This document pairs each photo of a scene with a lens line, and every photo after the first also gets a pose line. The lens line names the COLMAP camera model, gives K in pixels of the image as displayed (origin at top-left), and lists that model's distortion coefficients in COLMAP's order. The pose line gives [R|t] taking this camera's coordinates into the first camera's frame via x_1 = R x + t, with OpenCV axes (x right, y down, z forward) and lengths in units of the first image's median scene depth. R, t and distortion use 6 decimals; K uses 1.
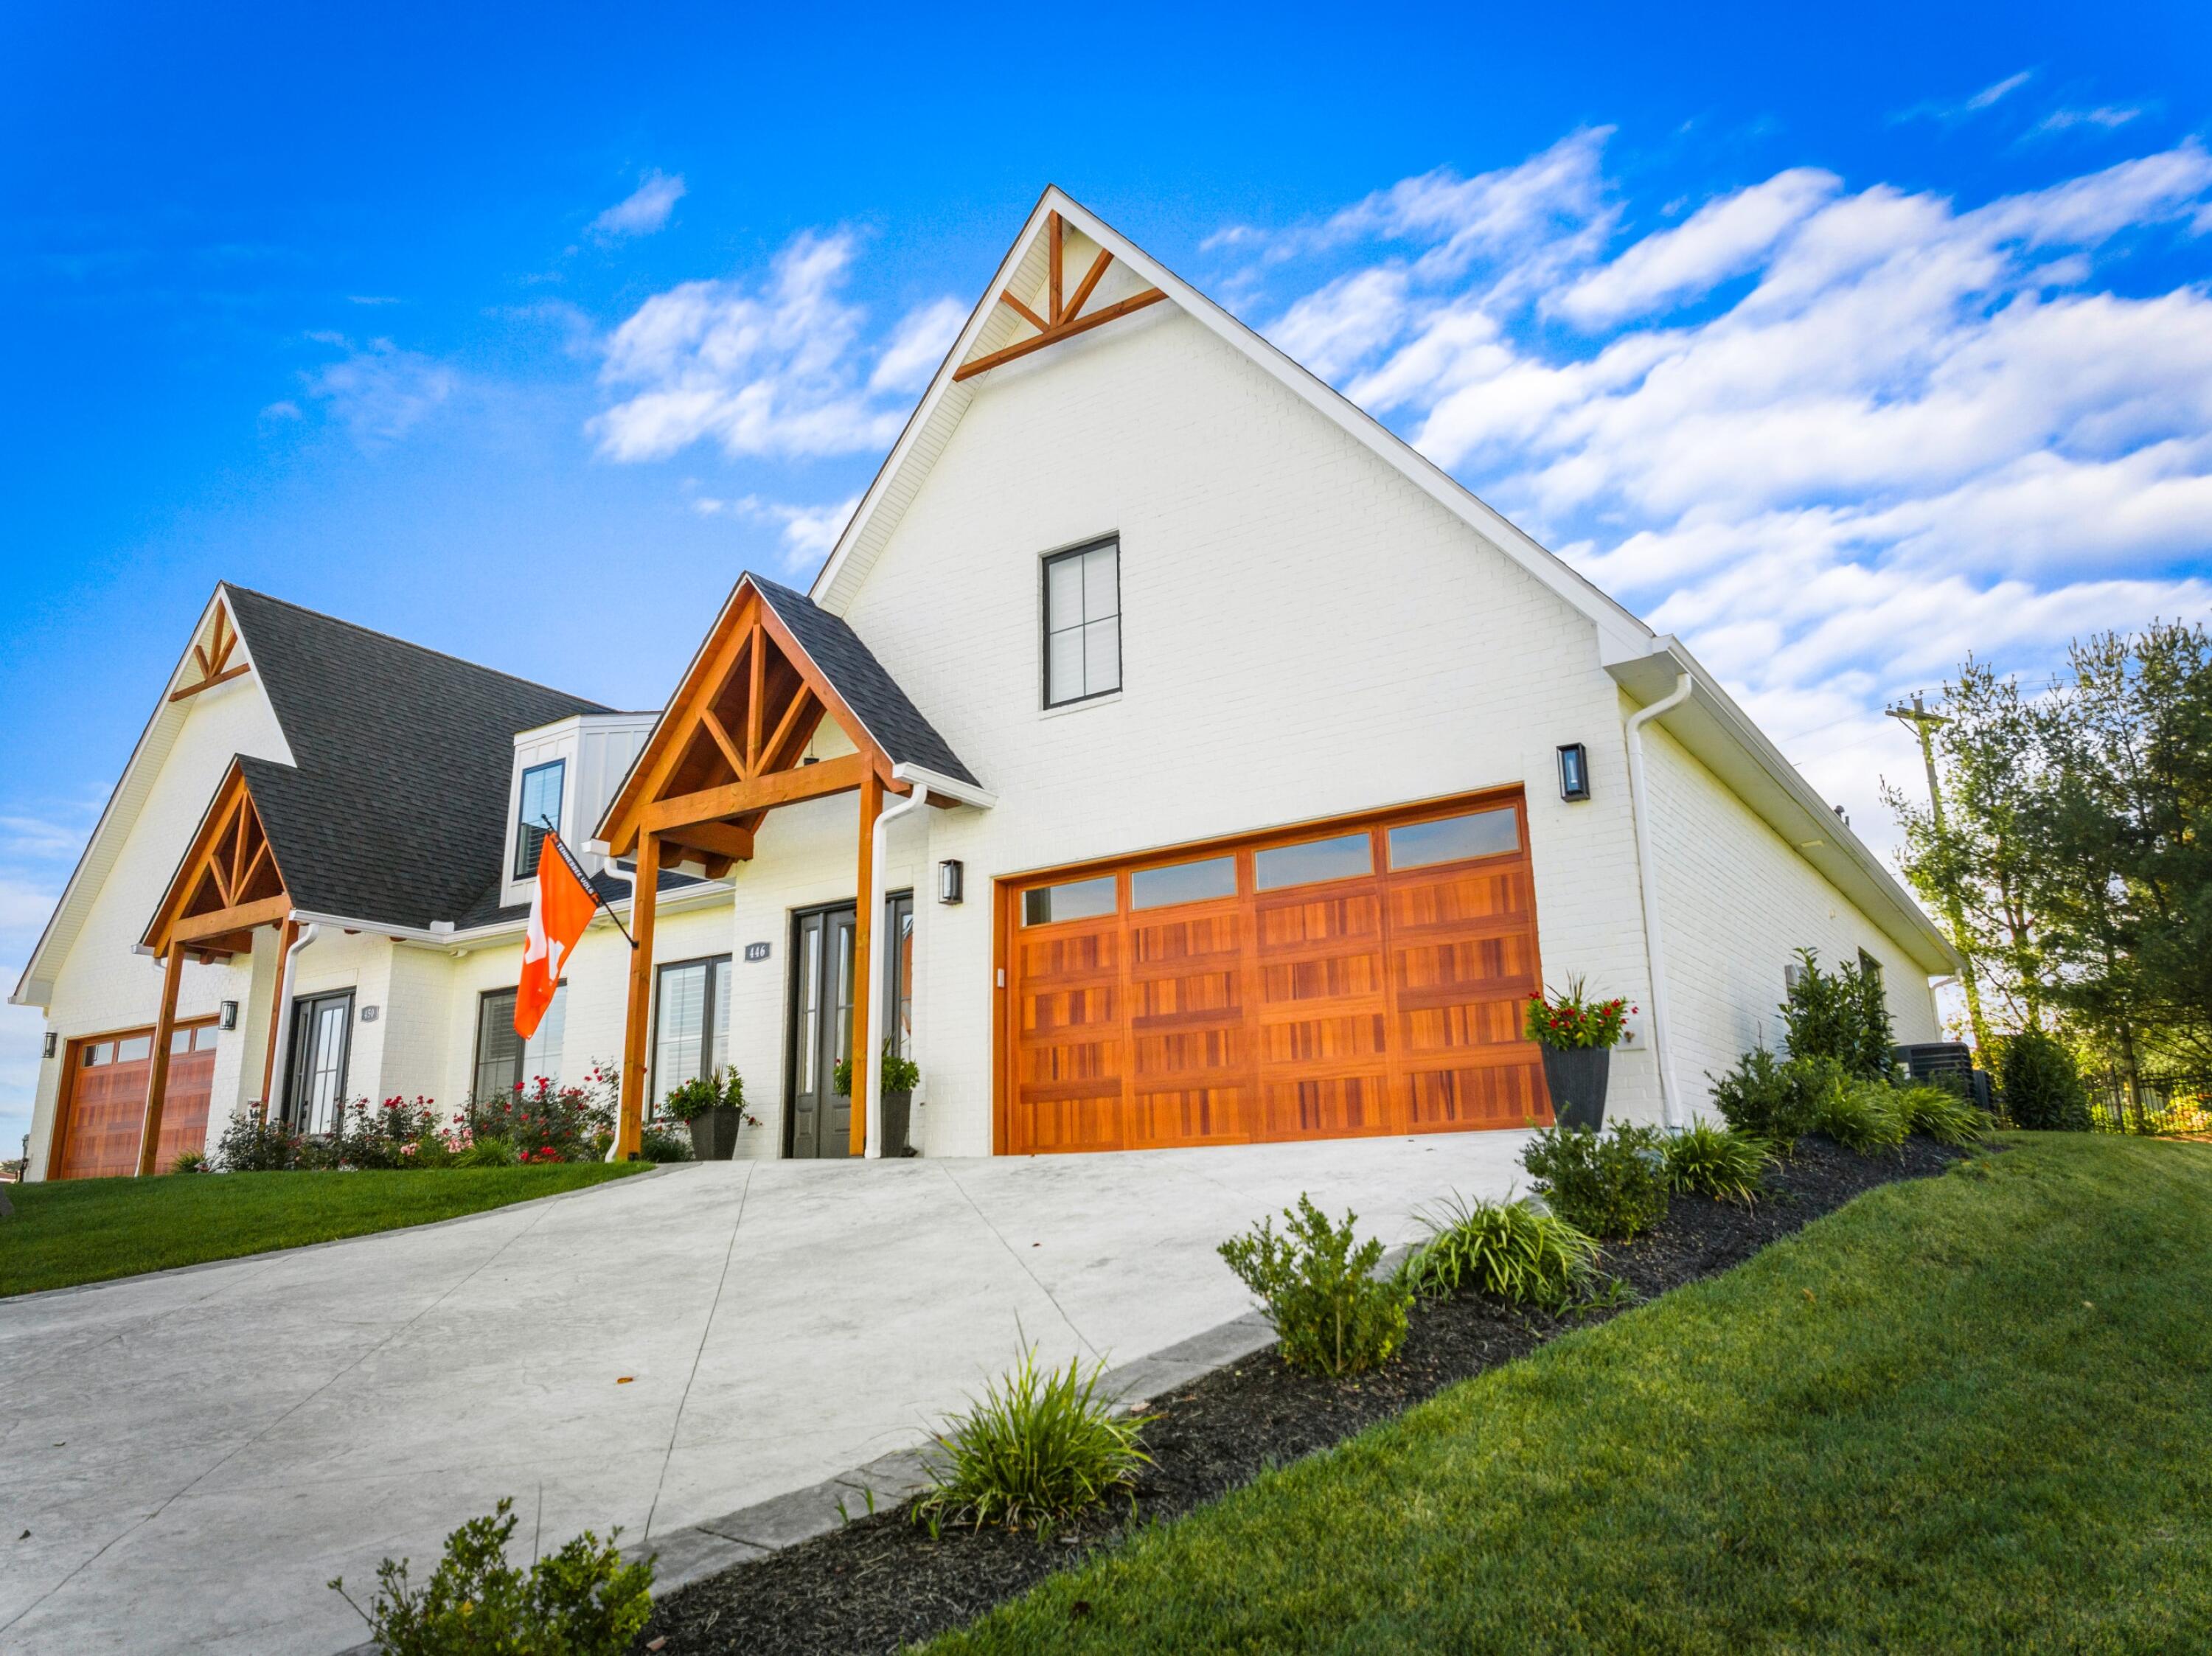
lens RADIAL K [[1554.8, 0, 1106.0], [0, 1554.8, 828.0], [0, 0, 1]] dist [-0.030246, -0.000612]
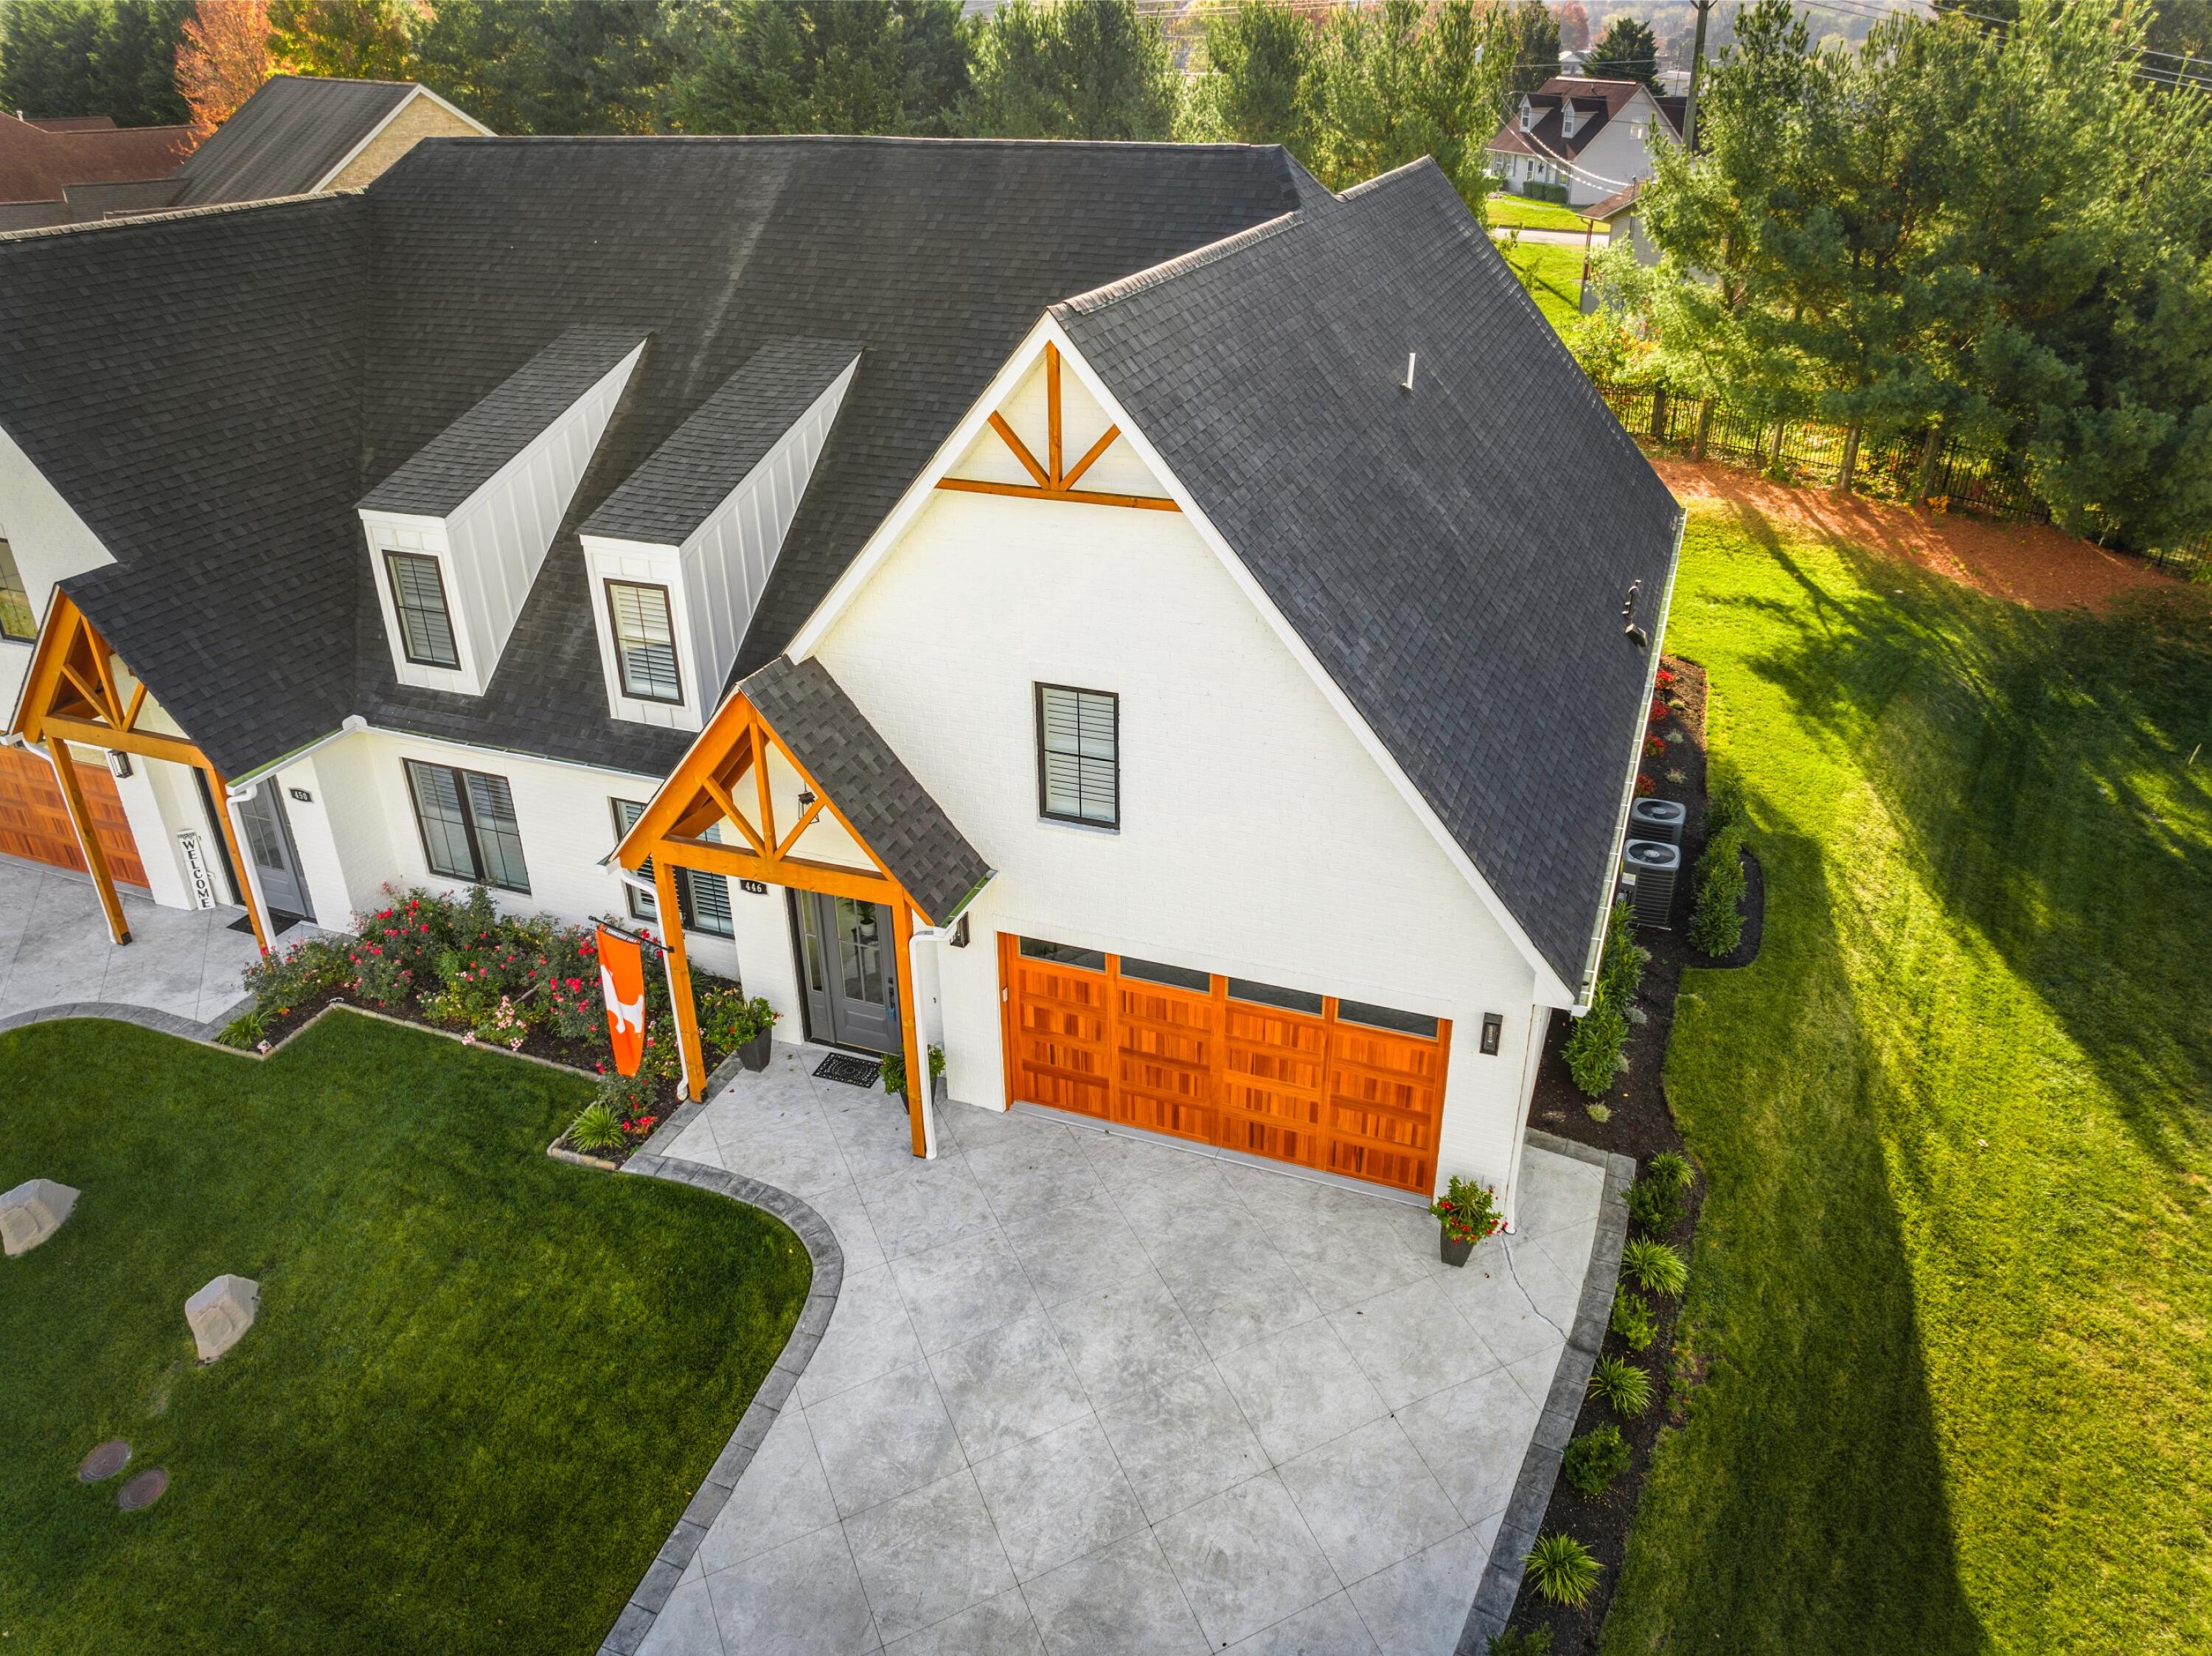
lens RADIAL K [[1554.8, 0, 1106.0], [0, 1554.8, 828.0], [0, 0, 1]] dist [-0.030246, -0.000612]
pose [[0.973924, -0.102208, 0.202546, -0.245855], [-0.061870, 0.739280, 0.670550, -0.913322], [-0.218274, -0.665597, 0.713679, 0.189508]]
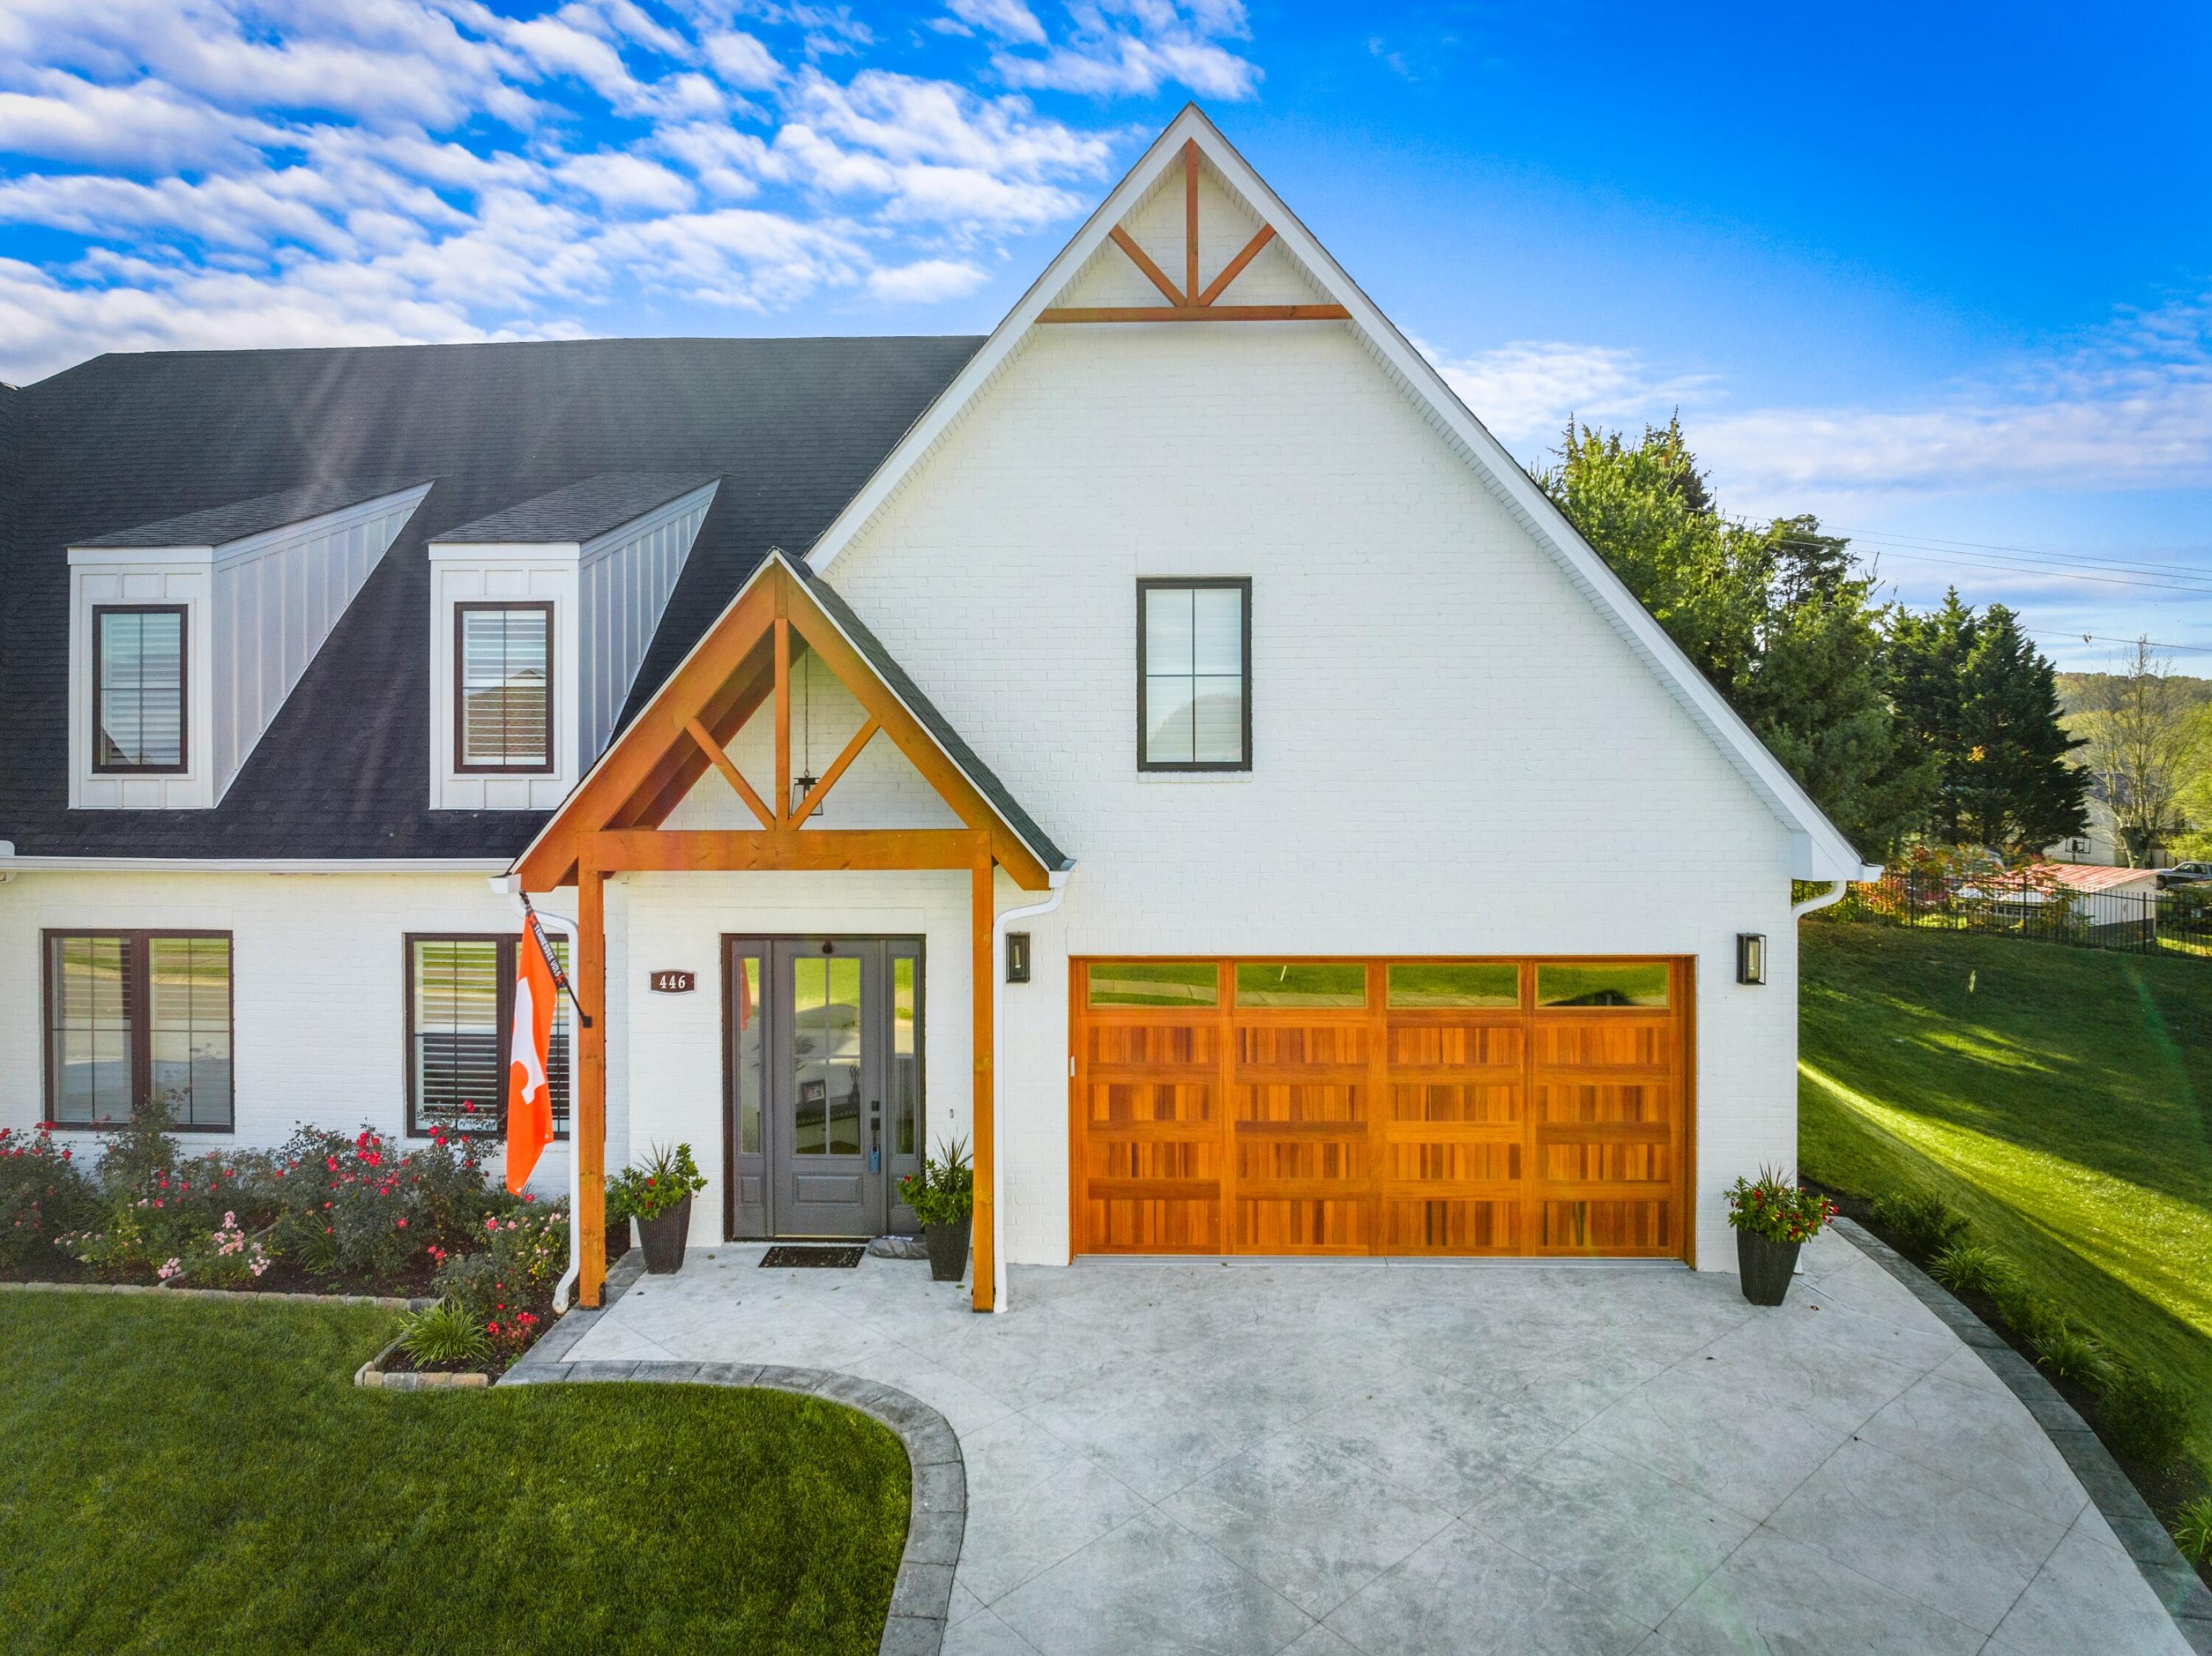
lens RADIAL K [[1592.2, 0, 1102.8], [0, 1592.2, 754.5], [0, 0, 1]] dist [-0.030399, -0.000617]
pose [[0.848245, 0.011077, 0.529488, -0.583247], [-0.145648, 0.966109, 0.213119, -0.297633], [-0.509183, -0.257896, 0.821111, 0.302590]]
